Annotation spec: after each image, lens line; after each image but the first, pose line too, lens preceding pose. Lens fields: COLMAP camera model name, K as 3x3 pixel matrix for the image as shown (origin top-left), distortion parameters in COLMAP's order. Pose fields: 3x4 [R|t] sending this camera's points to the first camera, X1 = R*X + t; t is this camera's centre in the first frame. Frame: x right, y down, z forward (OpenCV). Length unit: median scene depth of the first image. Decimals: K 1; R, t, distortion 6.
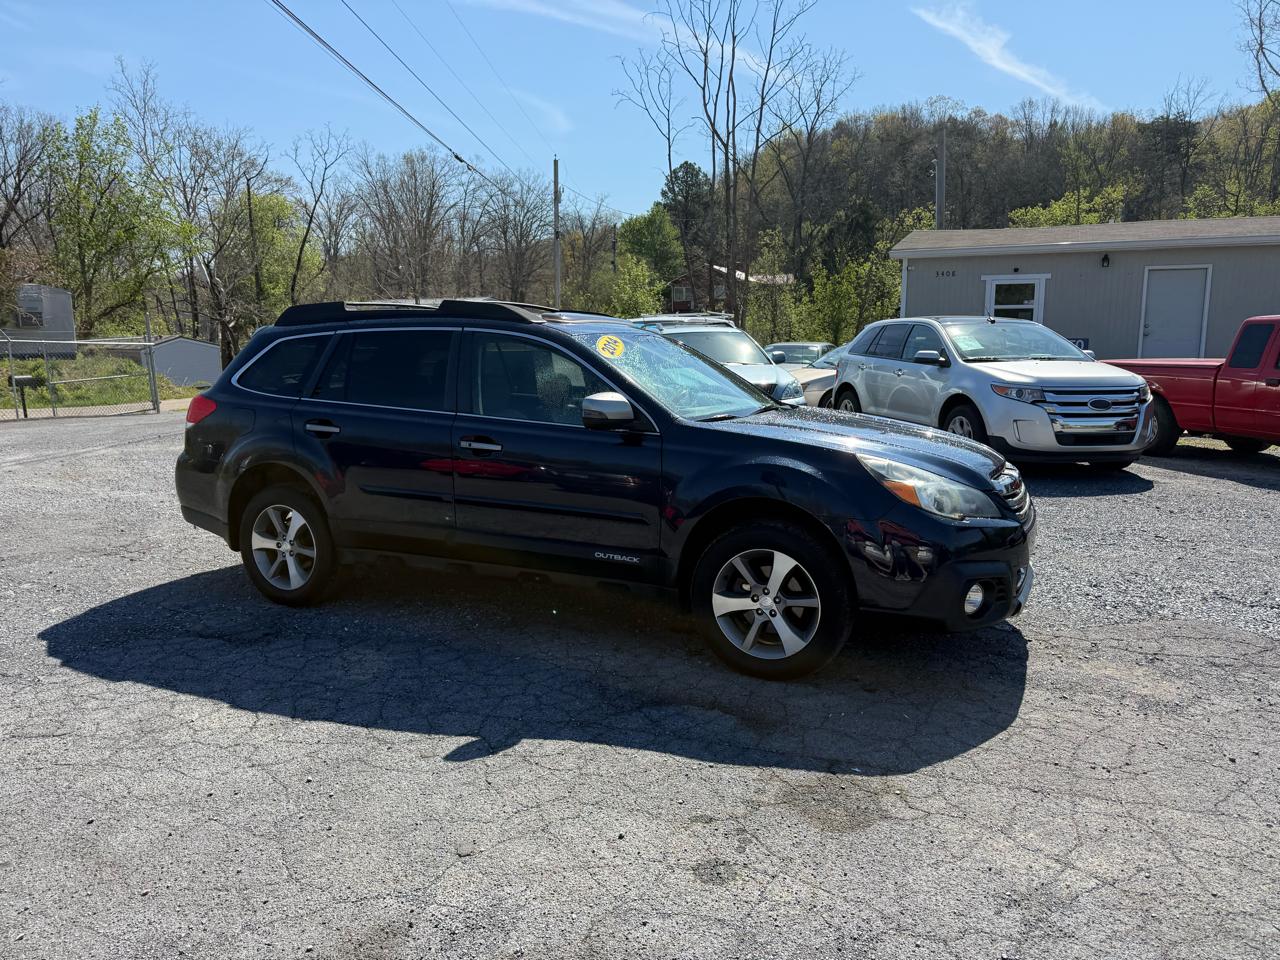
lens RADIAL K [[872.4, 0, 649.6], [0, 872.4, 533.8], [0, 0, 1]] dist [0.046419, -0.054978]
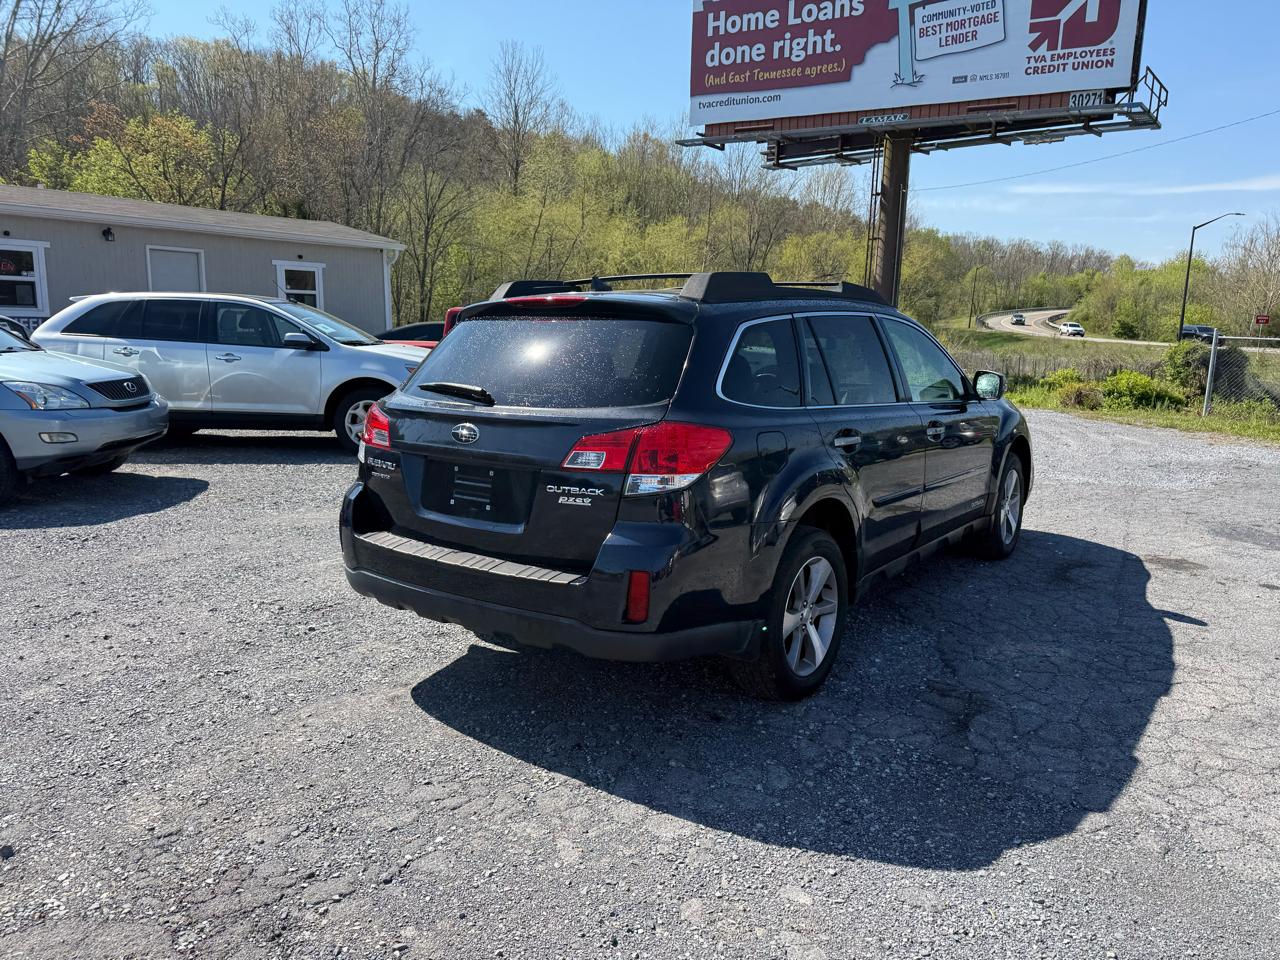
lens RADIAL K [[886.5, 0, 645.7], [0, 886.5, 523.8], [0, 0, 1]] dist [0.021081, -0.020614]
pose [[0.201284, -0.203847, 0.958087, -1.170835], [0.194117, 0.967009, 0.164963, -0.211791], [-0.960106, 0.152777, 0.234214, 0.995526]]
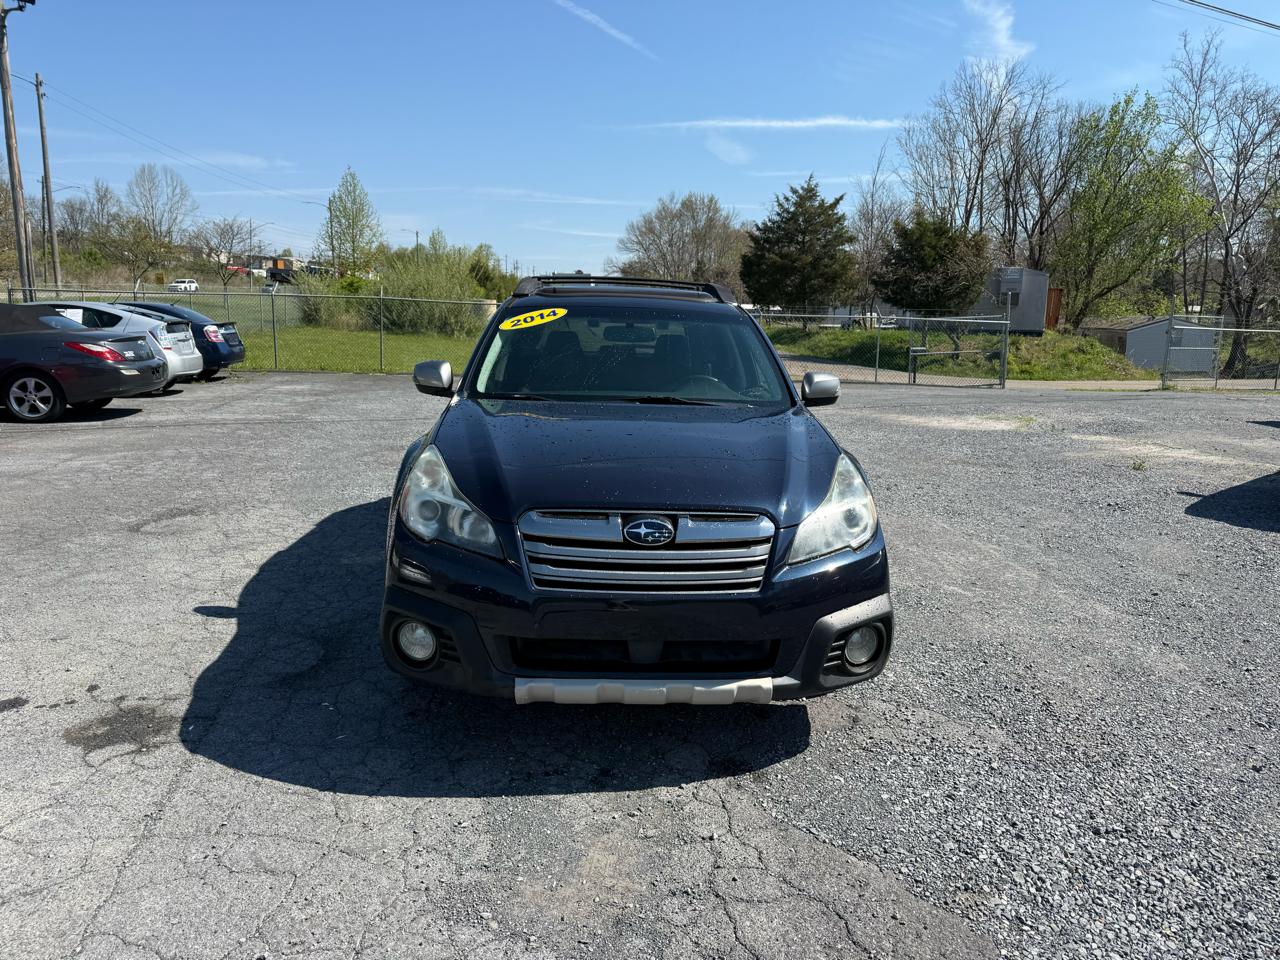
lens RADIAL K [[872.4, 0, 649.6], [0, 872.4, 533.8], [0, 0, 1]] dist [0.046419, -0.054978]
pose [[0.489866, 0.223550, -0.842648, 0.845382], [-0.205906, 0.968886, 0.137339, -0.131996], [0.847133, 0.106229, 0.520655, 0.569563]]
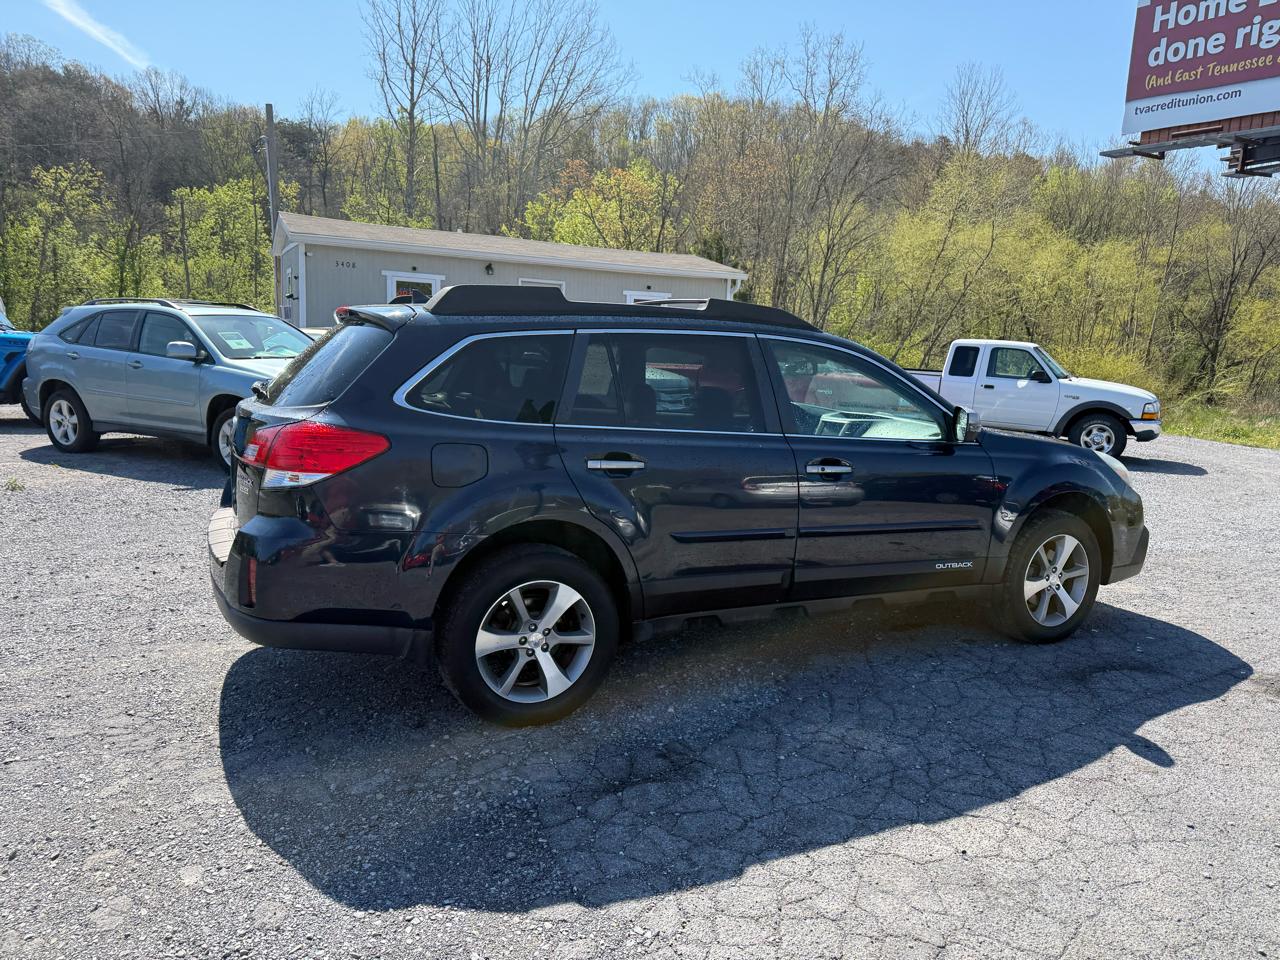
lens RADIAL K [[886.5, 0, 645.7], [0, 886.5, 523.8], [0, 0, 1]] dist [0.021081, -0.020614]
pose [[0.630564, -0.125612, 0.765905, -0.921495], [0.124971, 0.990372, 0.059538, -0.111594], [-0.766010, 0.058173, 0.640191, 0.512440]]
